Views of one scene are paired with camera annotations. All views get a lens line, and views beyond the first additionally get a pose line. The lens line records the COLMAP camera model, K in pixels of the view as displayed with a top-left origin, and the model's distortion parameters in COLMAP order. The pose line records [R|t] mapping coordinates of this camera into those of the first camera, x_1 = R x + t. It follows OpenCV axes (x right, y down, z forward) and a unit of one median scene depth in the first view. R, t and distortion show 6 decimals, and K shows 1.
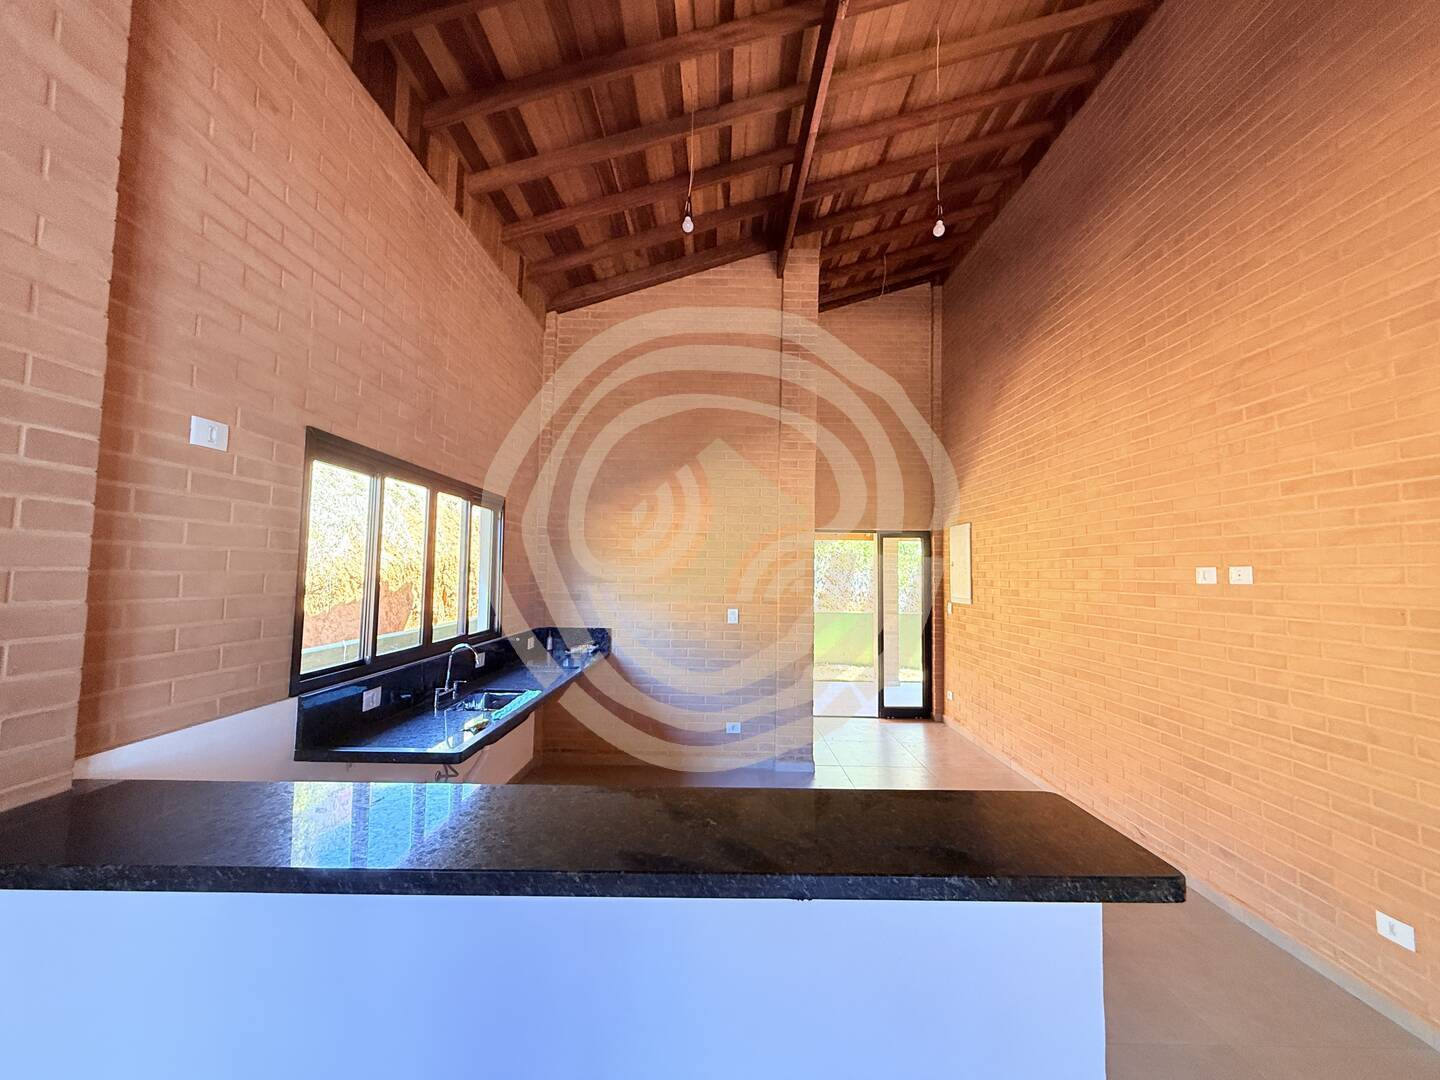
lens RADIAL K [[574.8, 0, 718.4], [0, 574.8, 539.9], [0, 0, 1]] dist [-0.000599, 0.000569]
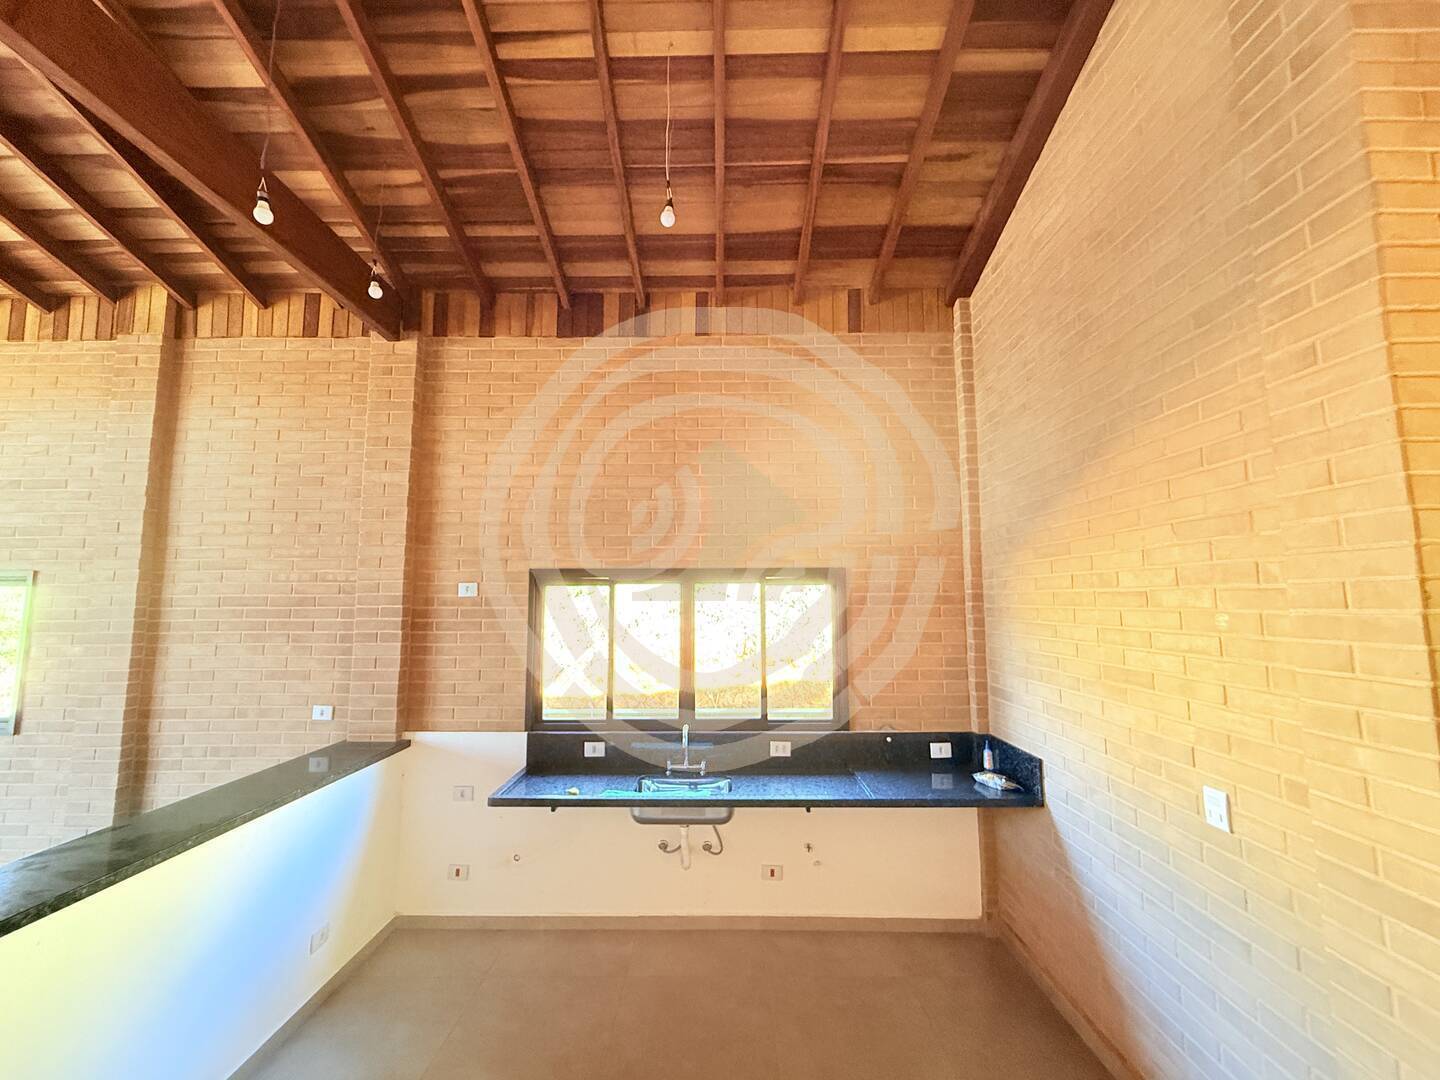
lens RADIAL K [[574.8, 0, 710.8], [0, 574.8, 541.2], [0, 0, 1]] dist [-0.000599, 0.000569]
pose [[-0.007404, -0.122349, -0.992460, 0.688354], [0.062459, 0.990492, -0.122572, -0.027130], [0.998020, -0.062896, 0.000308, 1.085670]]
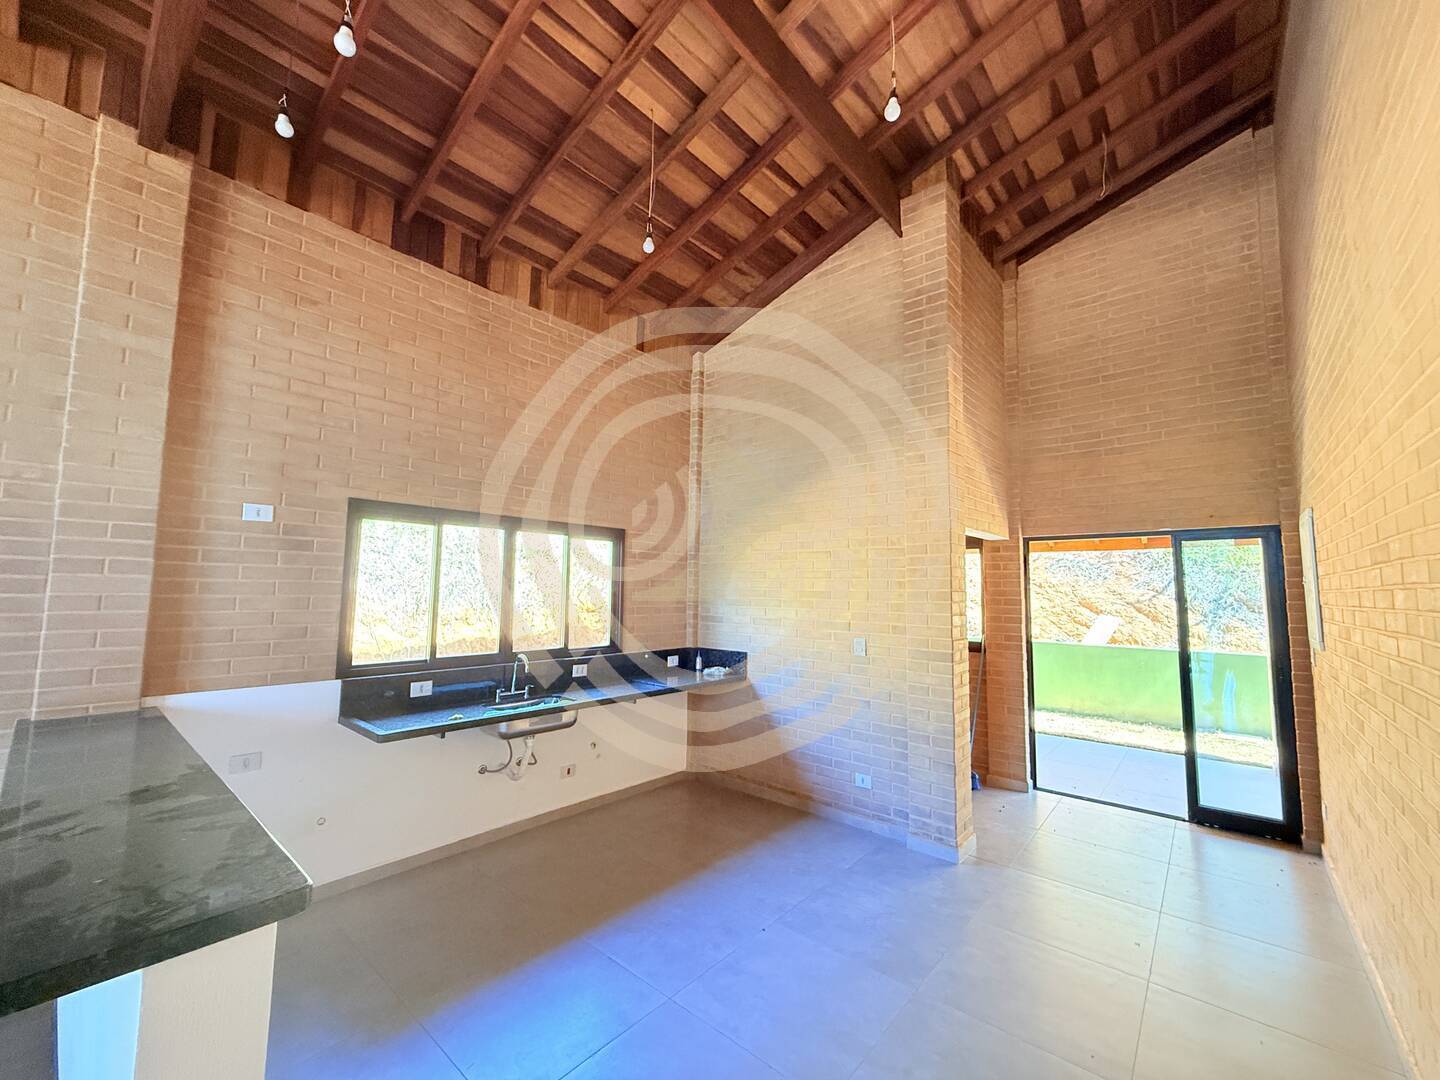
lens RADIAL K [[574.8, 0, 716.8], [0, 574.8, 540.1], [0, 0, 1]] dist [-0.000599, 0.000569]
pose [[0.754914, -0.064697, -0.652625, 0.692816], [0.038760, 0.997784, -0.054079, 0.021458], [0.654677, 0.015529, 0.755749, 0.351345]]
